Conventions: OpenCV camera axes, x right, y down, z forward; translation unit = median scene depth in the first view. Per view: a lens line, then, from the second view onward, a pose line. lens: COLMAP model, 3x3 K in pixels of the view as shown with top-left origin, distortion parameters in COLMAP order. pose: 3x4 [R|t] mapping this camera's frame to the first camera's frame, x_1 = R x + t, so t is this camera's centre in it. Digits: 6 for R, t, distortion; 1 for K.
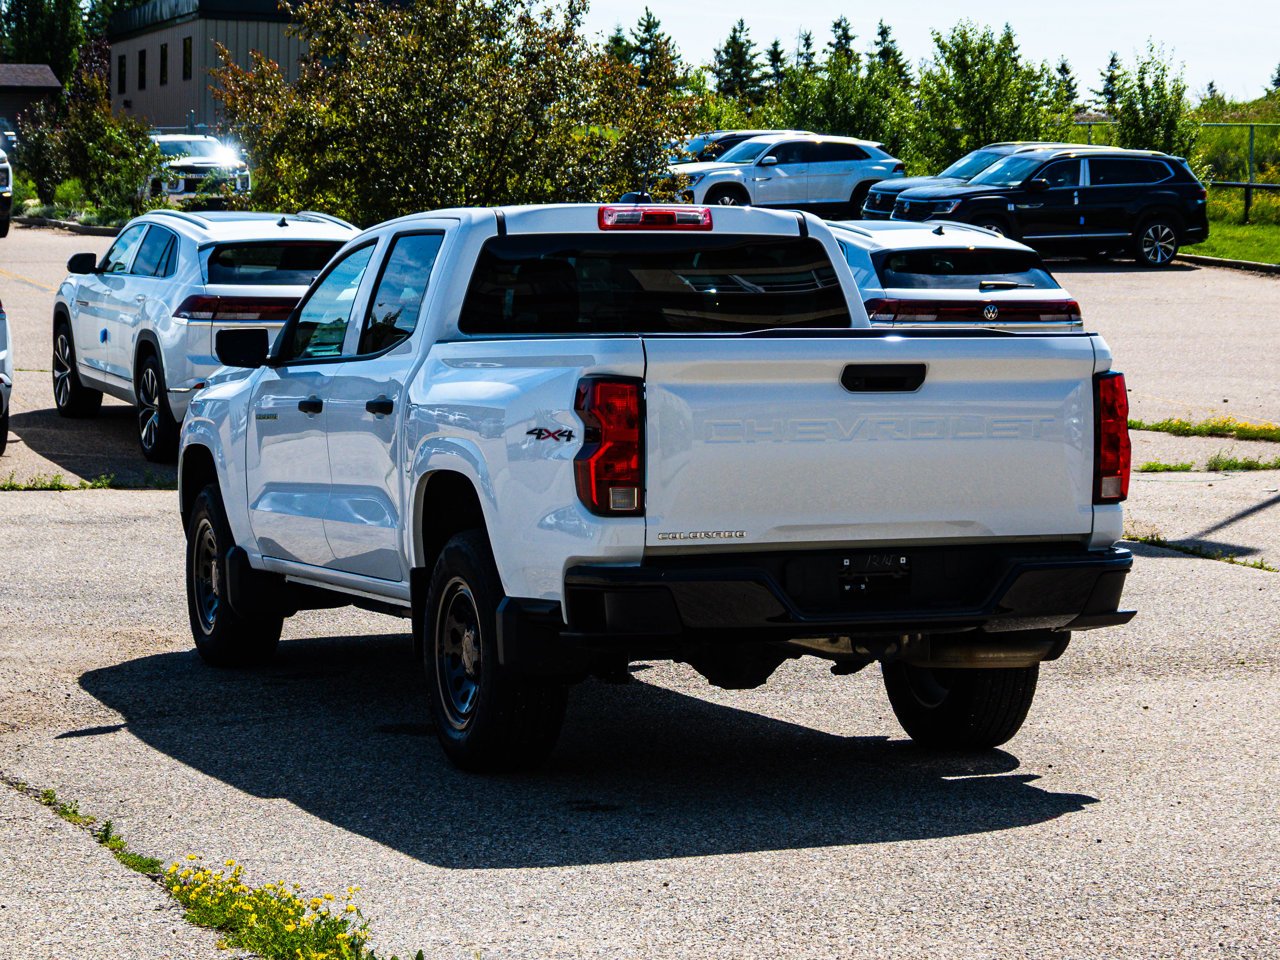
lens RADIAL K [[3165.3, 0, 643.0], [0, 3165.3, 479.2], [0, 0, 1]] dist [0.006192, 0.000000]
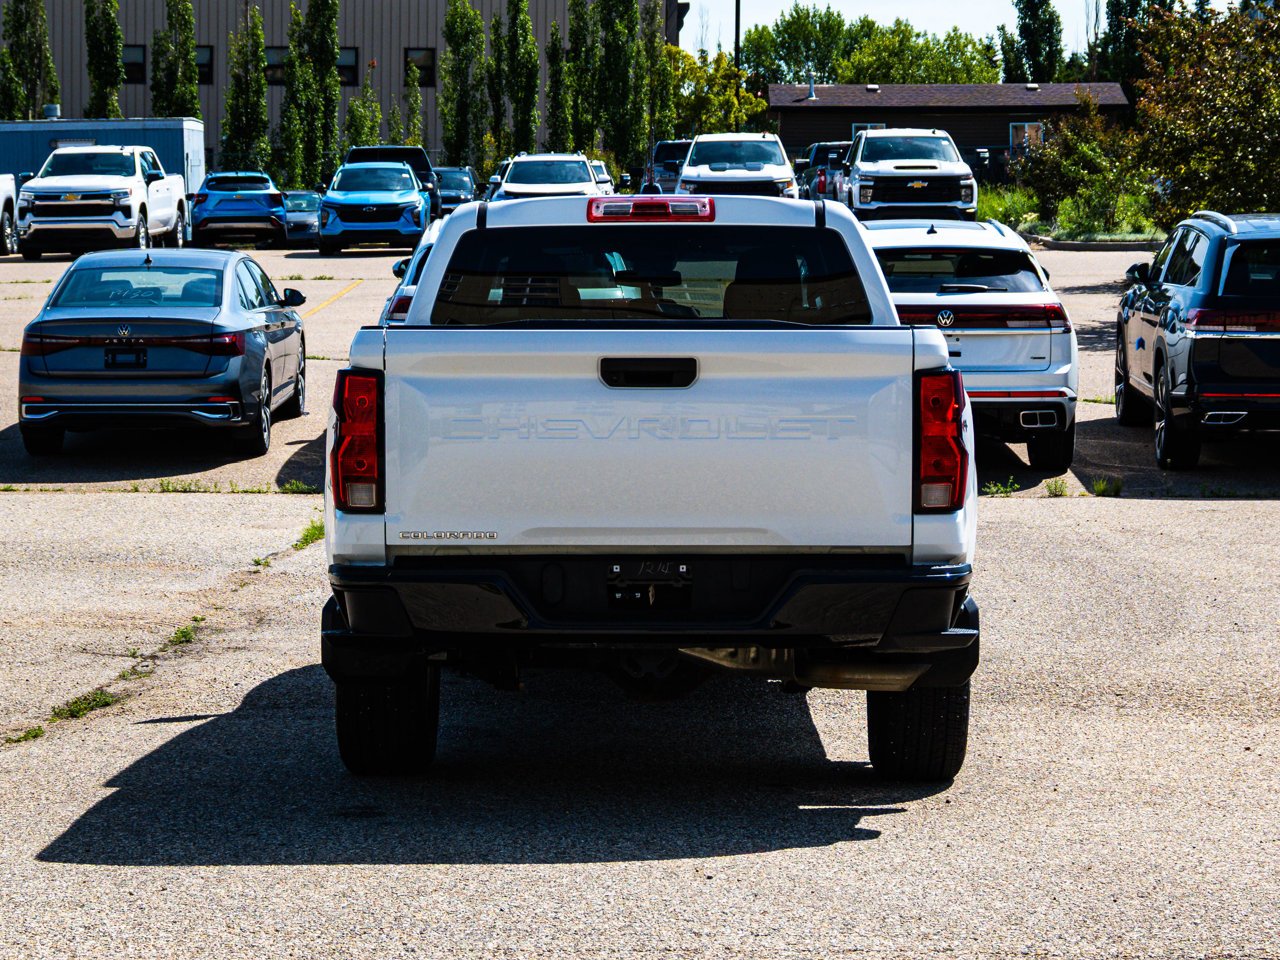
lens RADIAL K [[3165.3, 0, 644.7], [0, 3165.3, 484.3], [0, 0, 1]] dist [0.006192, 0.000000]
pose [[0.930342, 0.018580, -0.366221, 0.403404], [-0.020295, 0.999794, -0.000833, 0.001768], [0.366130, 0.008208, 0.930527, 0.124348]]
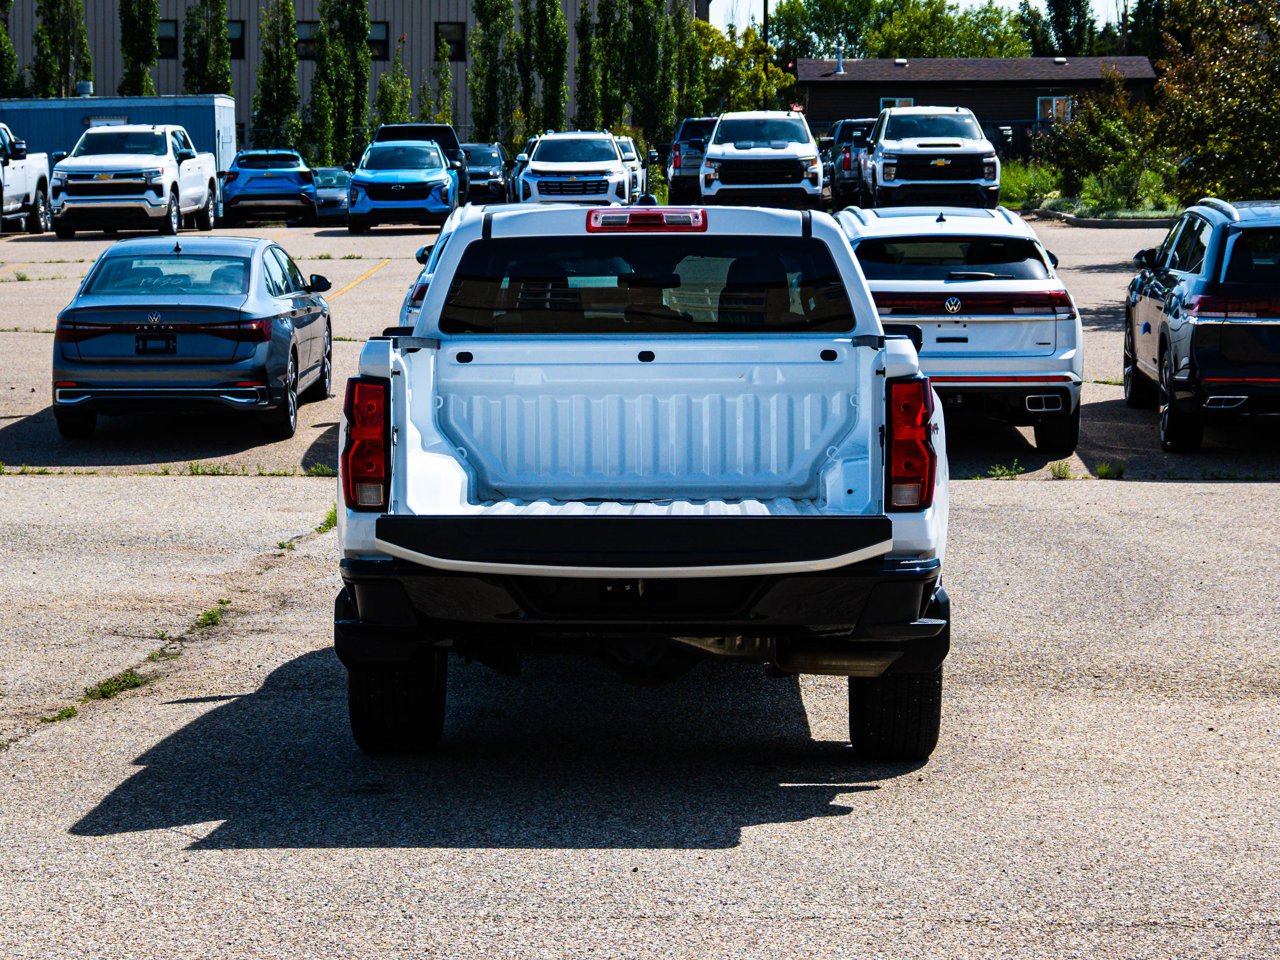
lens RADIAL K [[3165.3, 0, 631.3], [0, 3165.3, 524.7], [0, 0, 1]] dist [0.006192, 0.000000]
pose [[0.924830, 0.026667, -0.379444, 0.440013], [-0.019947, 0.999567, 0.021632, -0.007731], [0.379856, -0.012437, 0.924962, 0.068045]]
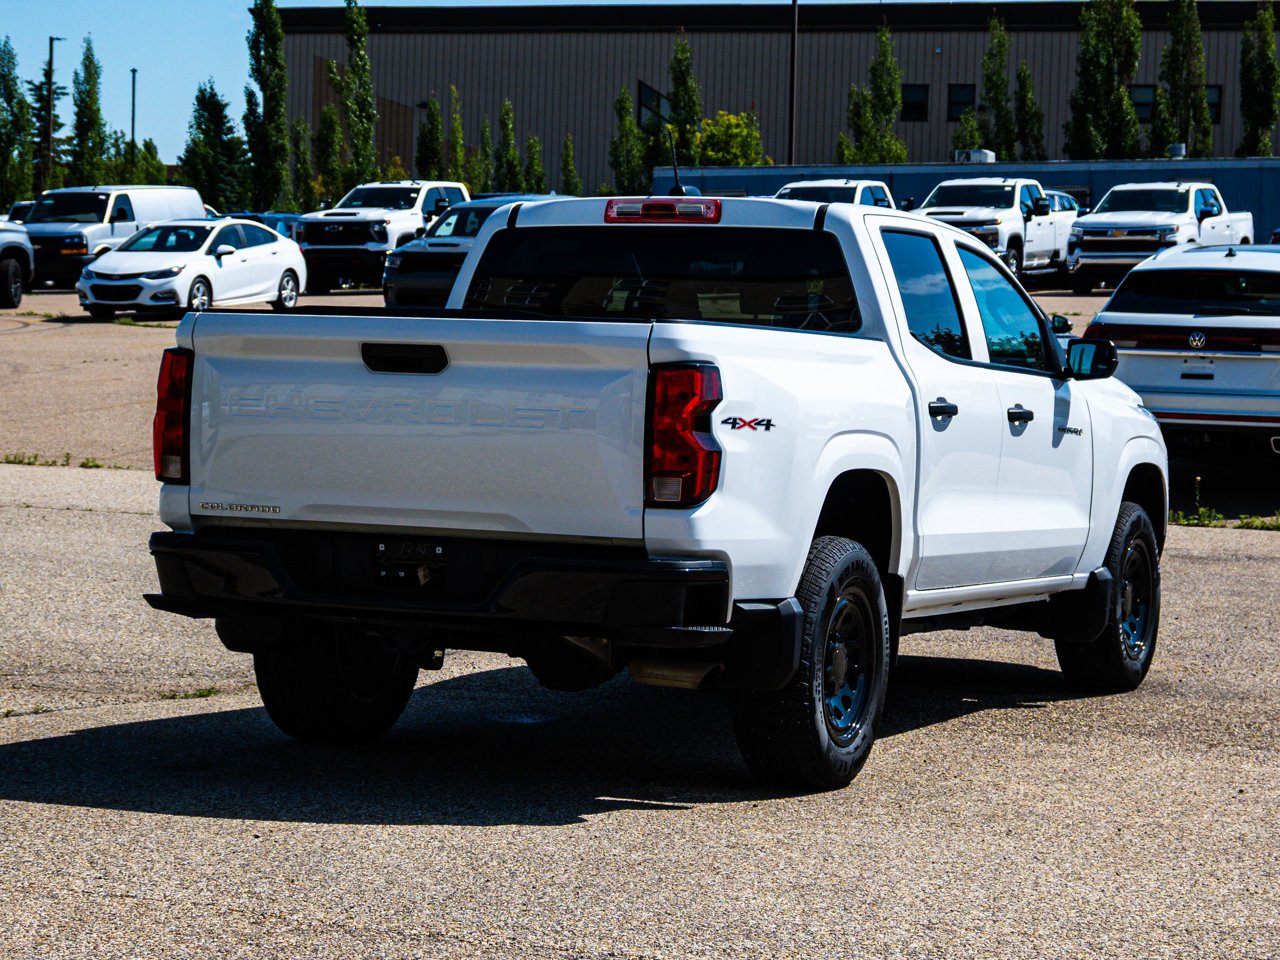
lens RADIAL K [[3165.3, 0, 647.4], [0, 3165.3, 477.0], [0, 0, 1]] dist [0.006192, 0.000000]
pose [[0.711518, 0.047882, -0.701035, 0.780077], [-0.066657, 0.997776, 0.000496, -0.001225], [0.699499, 0.046376, 0.713127, 0.350730]]
